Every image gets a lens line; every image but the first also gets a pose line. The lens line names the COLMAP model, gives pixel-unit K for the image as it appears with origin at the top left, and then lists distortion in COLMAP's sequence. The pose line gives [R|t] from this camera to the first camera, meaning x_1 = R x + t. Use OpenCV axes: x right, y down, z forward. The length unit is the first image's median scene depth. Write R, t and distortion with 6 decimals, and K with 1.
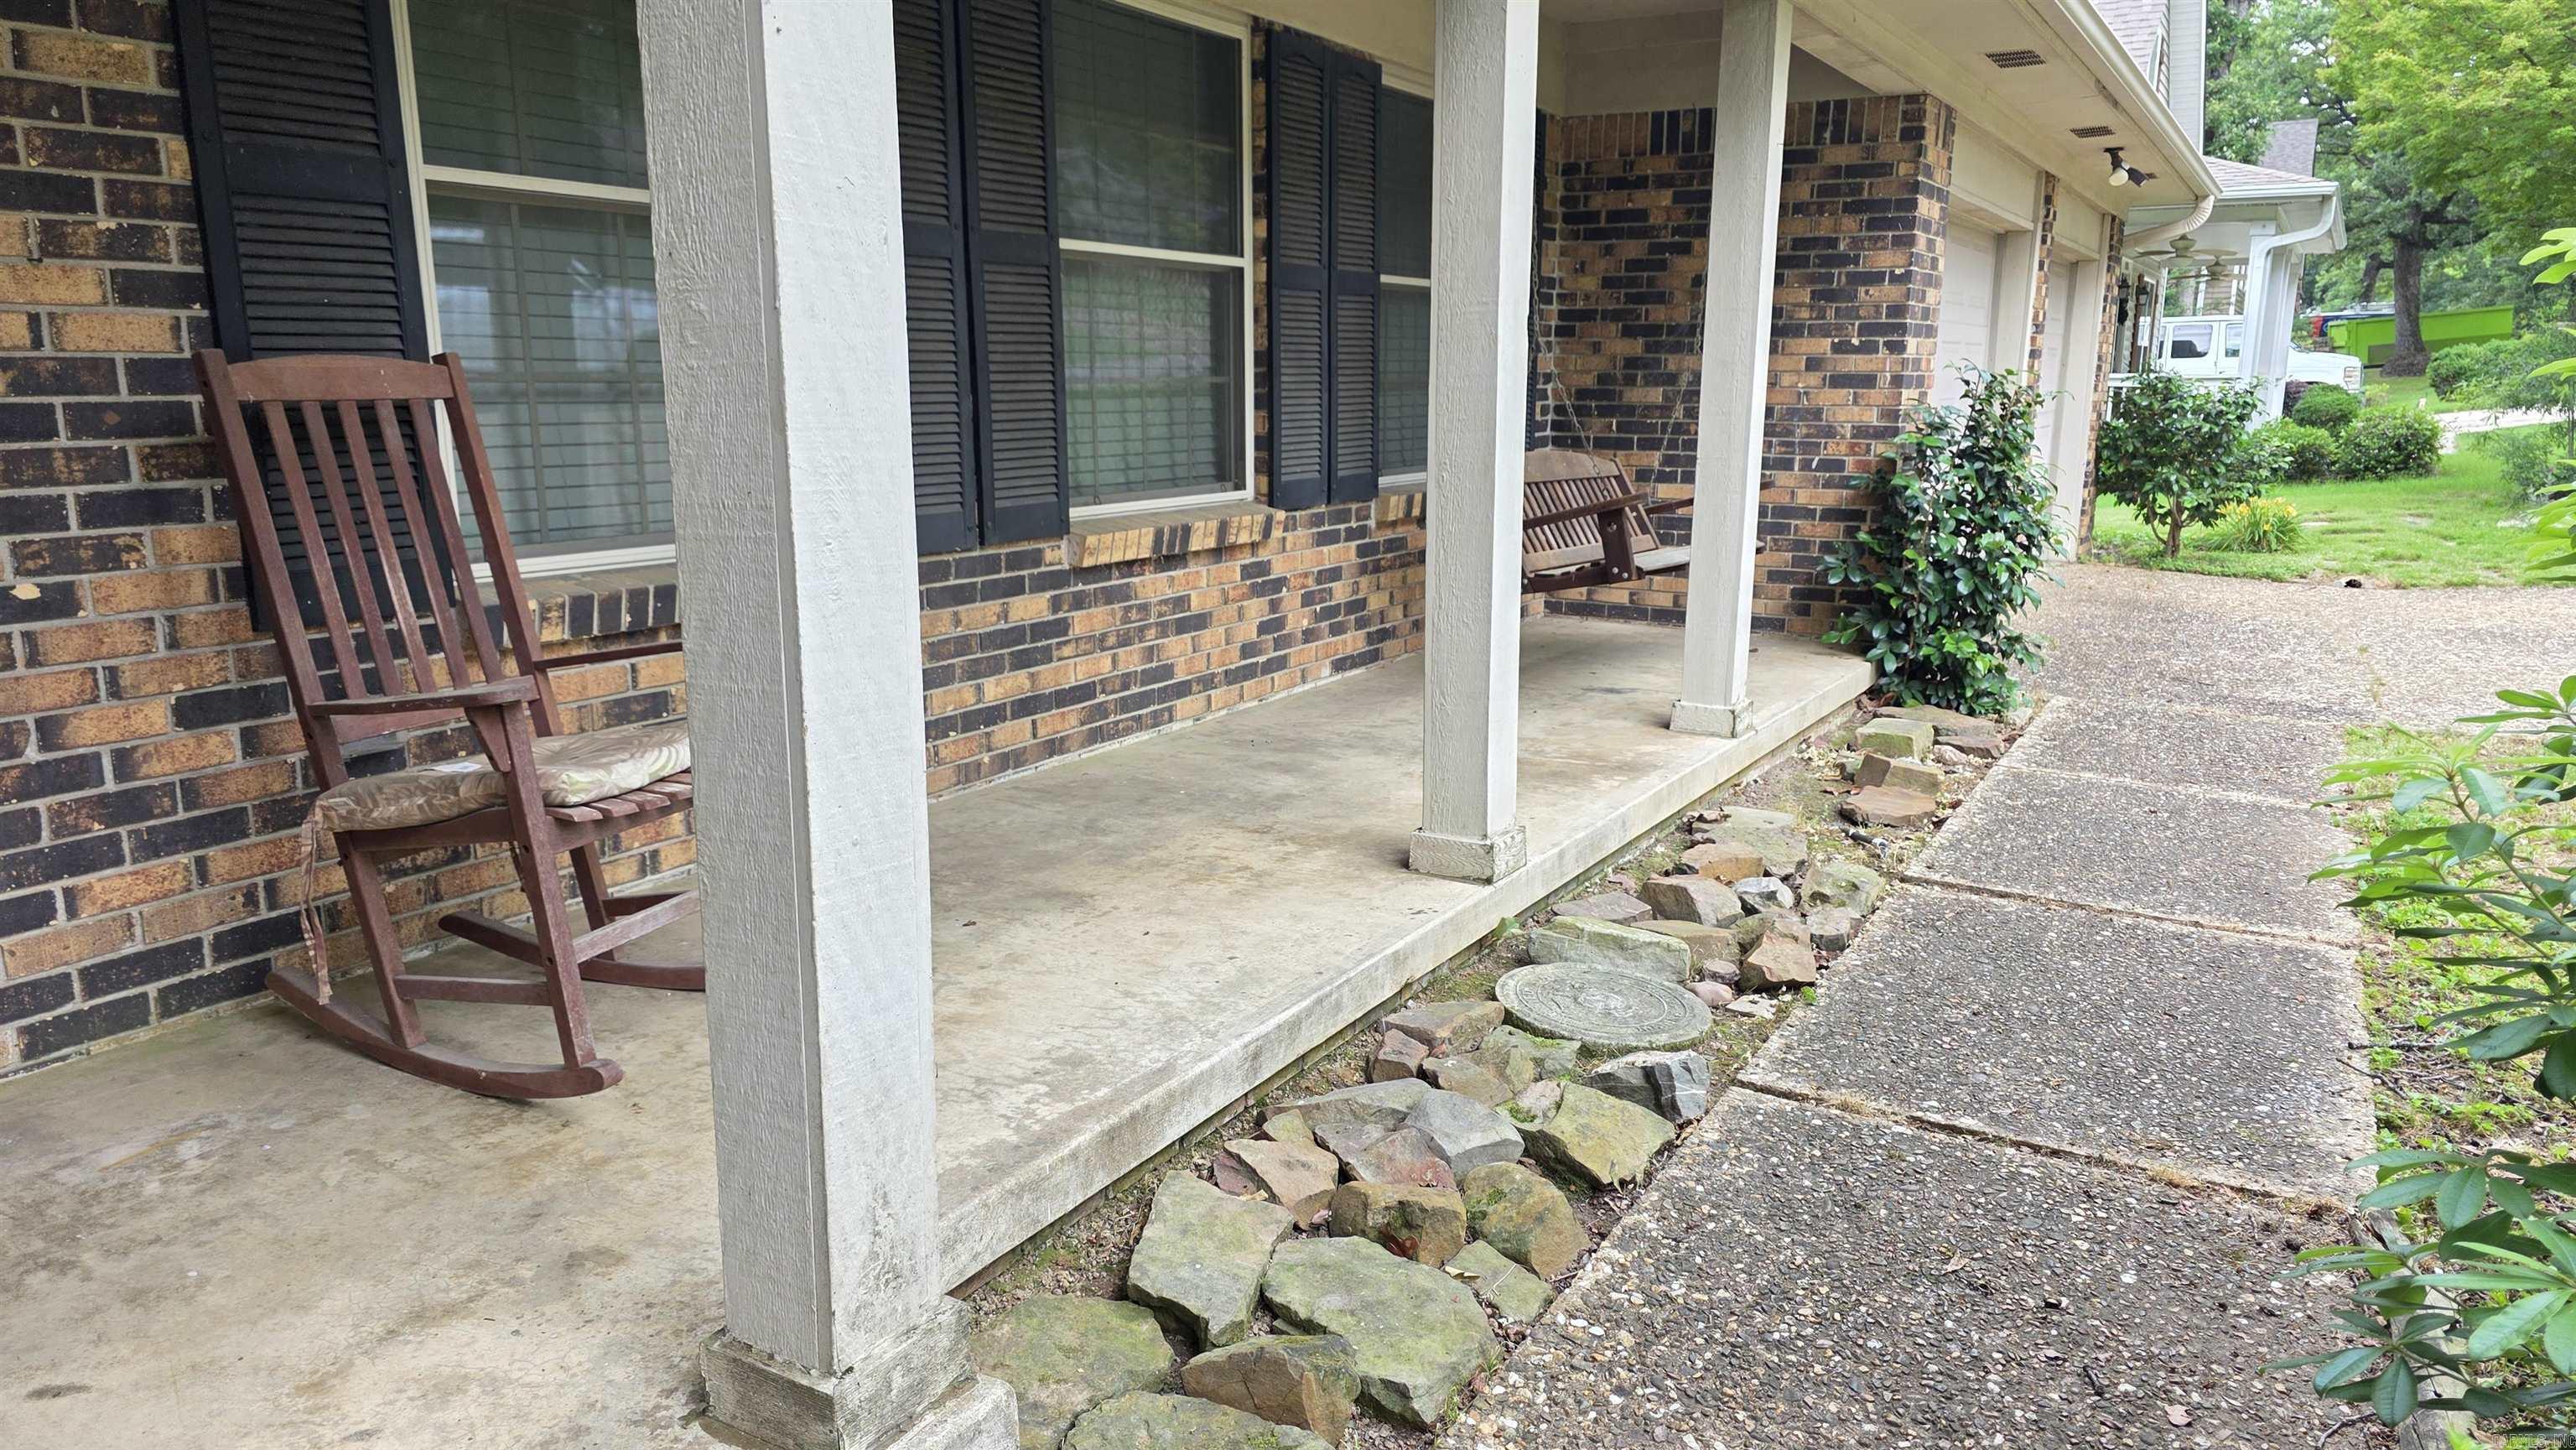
lens RADIAL K [[1732.8, 0, 1277.6], [0, 1732.8, 741.0], [0, 0, 1]] dist [0.068697, -0.061617]
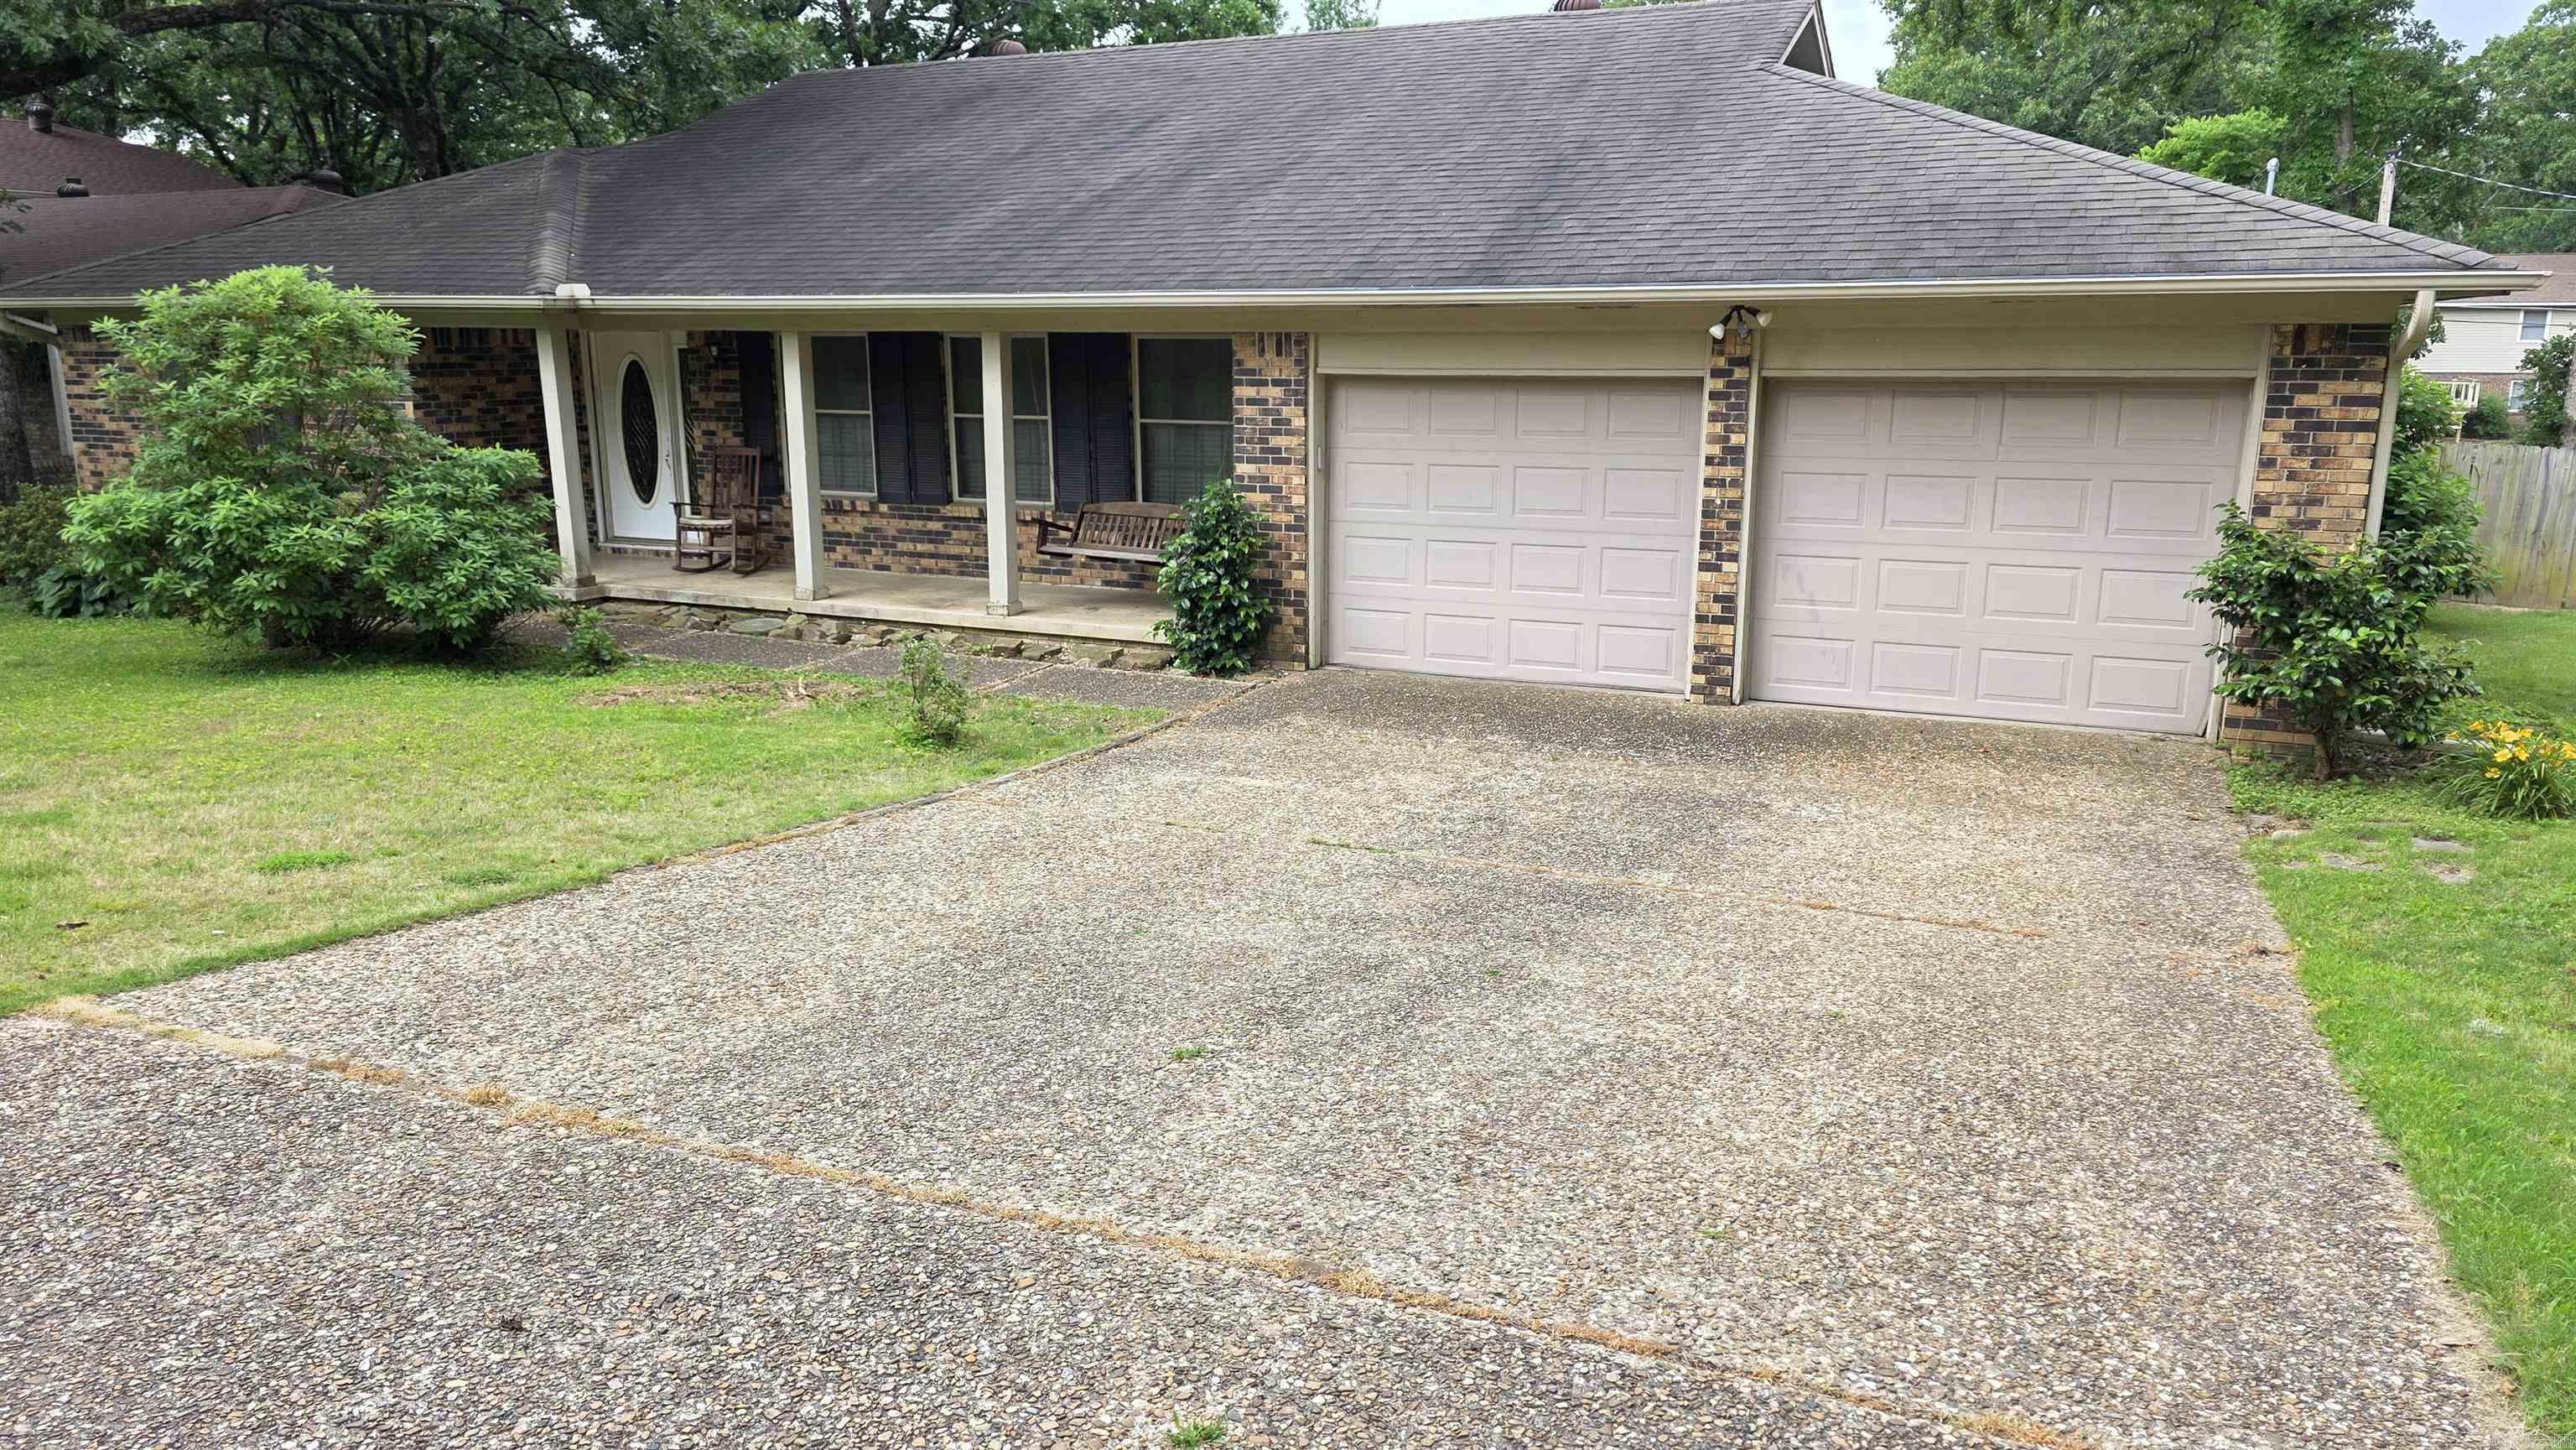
lens RADIAL K [[1732.8, 0, 1287.9], [0, 1732.8, 726.8], [0, 0, 1]] dist [0.068697, -0.061617]
pose [[0.118229, 0.213398, -0.969785, 5.225485], [-0.206875, 0.960498, 0.186133, -0.753605], [0.971197, 0.178618, 0.157706, 1.963517]]
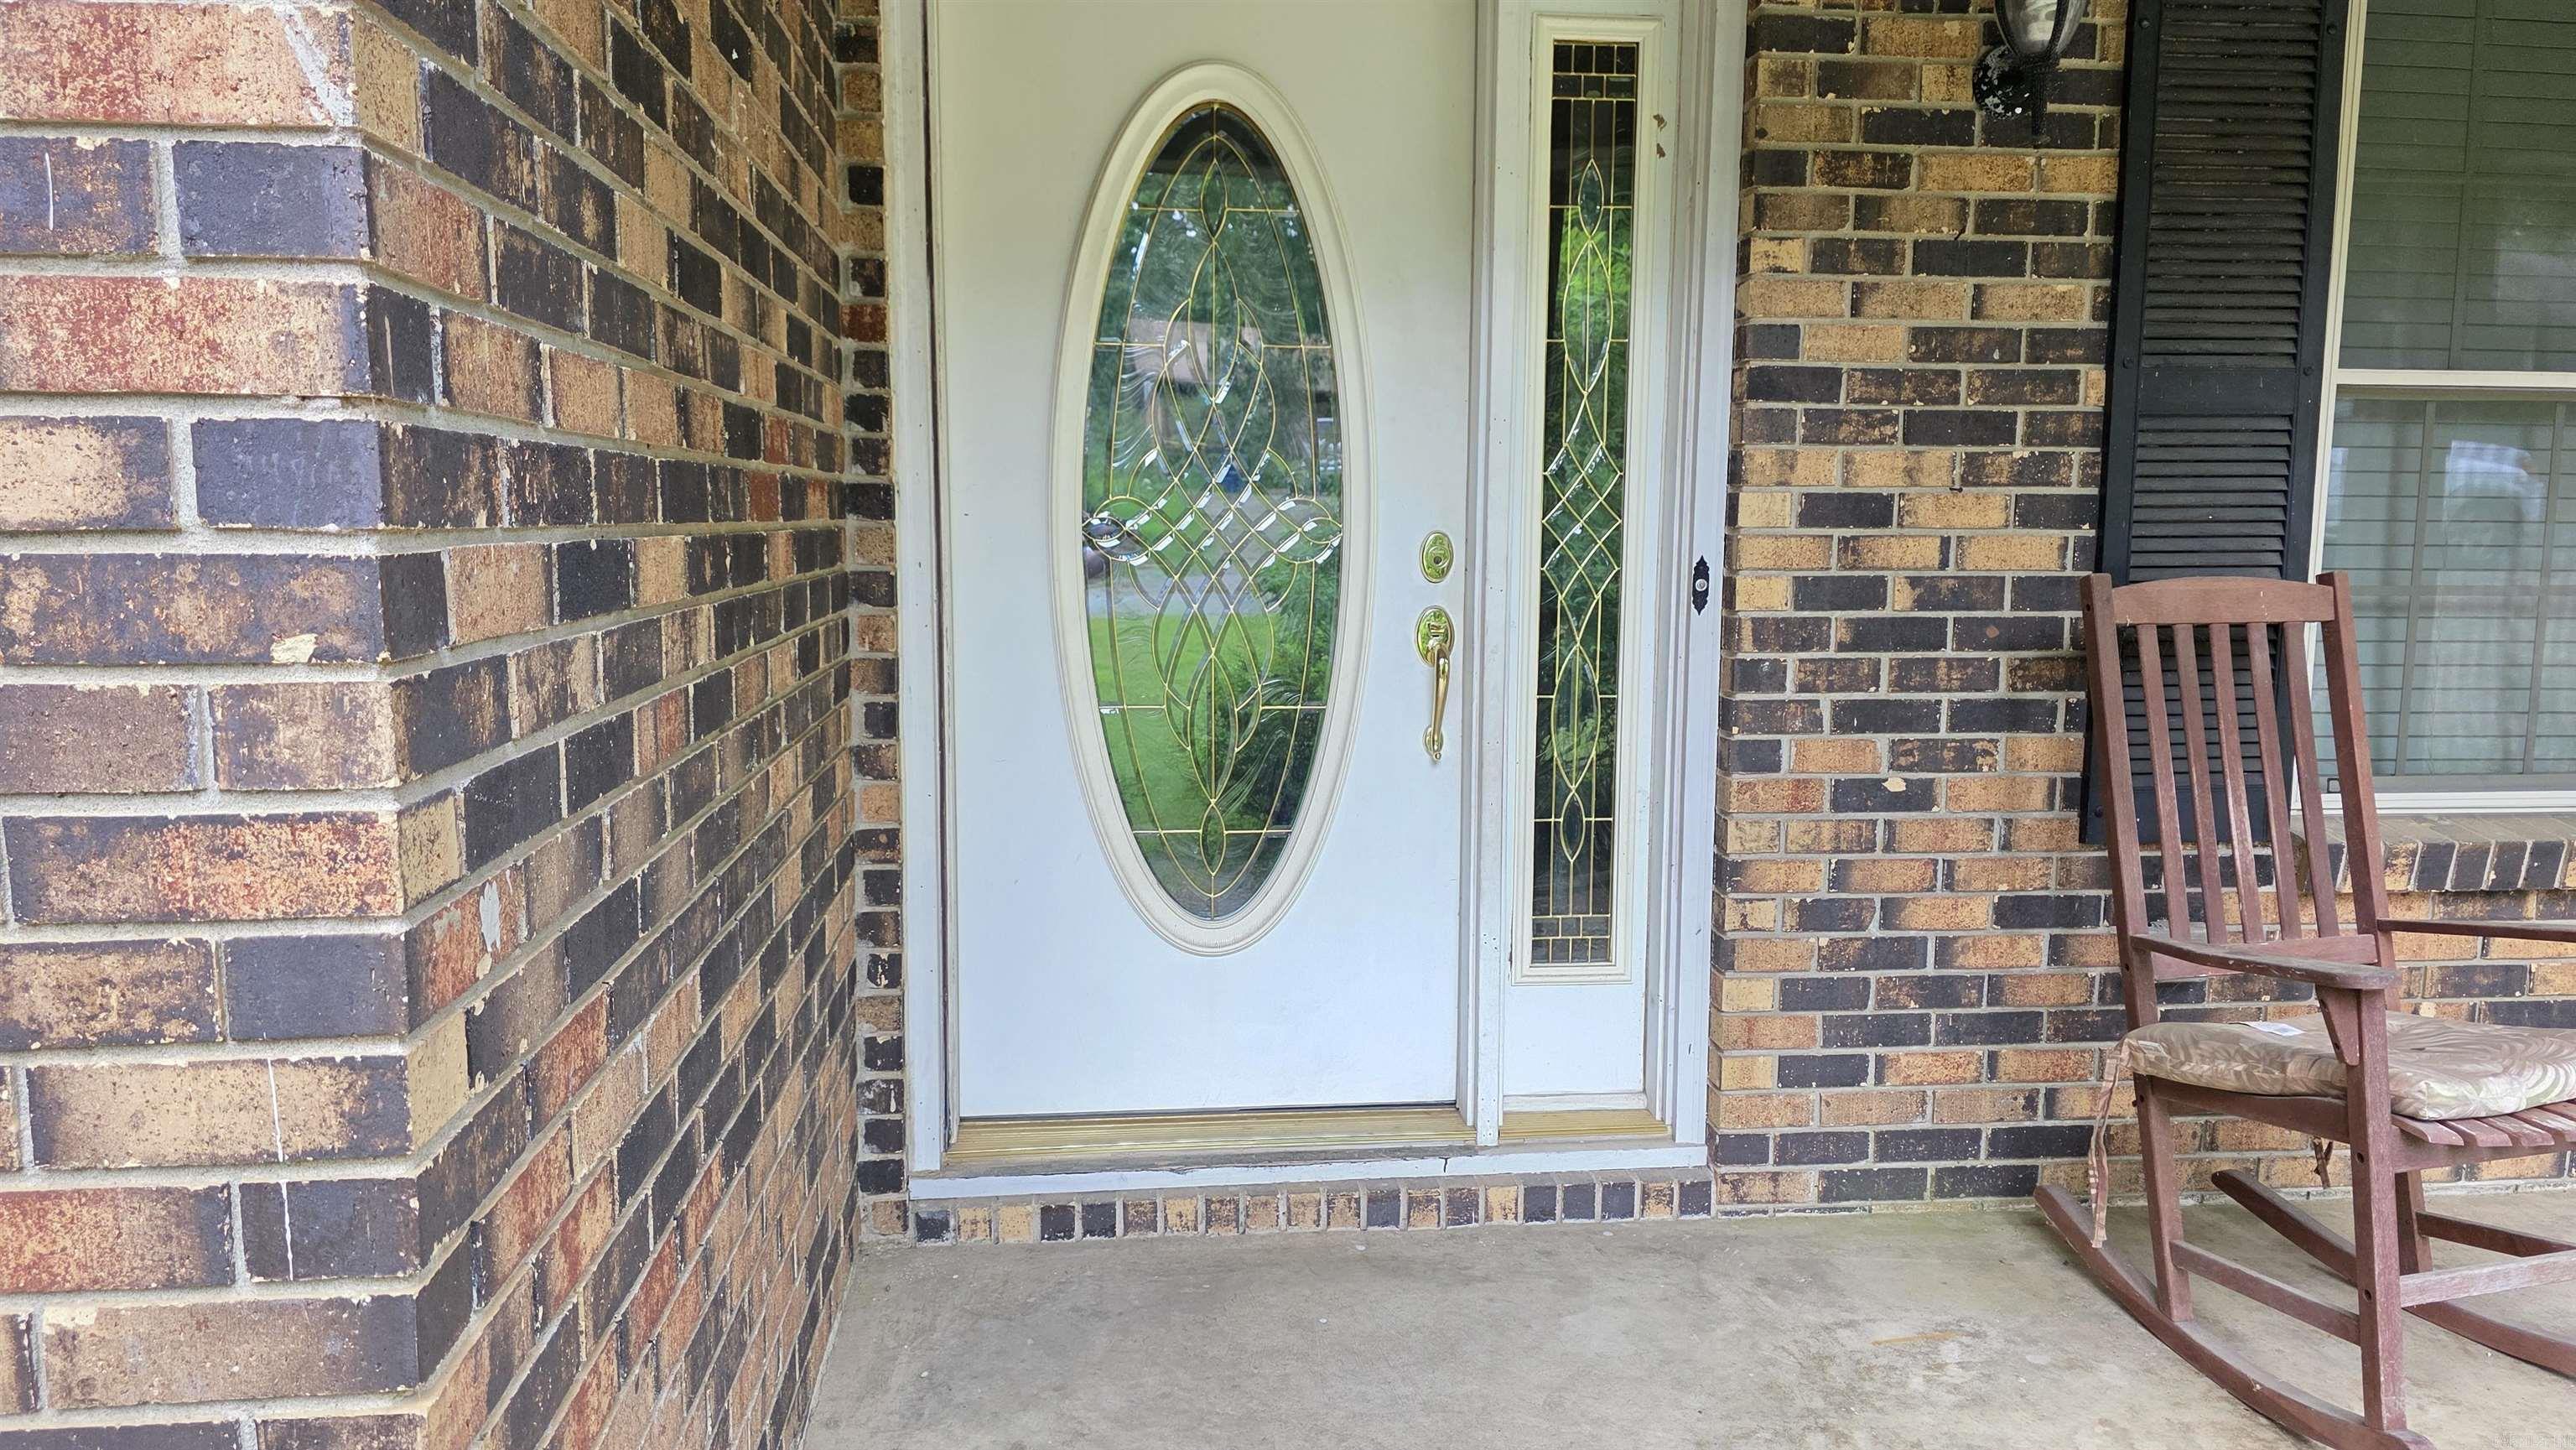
lens RADIAL K [[1732.8, 0, 1275.9], [0, 1732.8, 710.8], [0, 0, 1]] dist [0.068697, -0.061617]
pose [[0.601075, 0.093902, -0.793657, -0.075594], [-0.173906, 0.984645, -0.015209, -0.043109], [0.780042, 0.147164, 0.608176, 0.027872]]
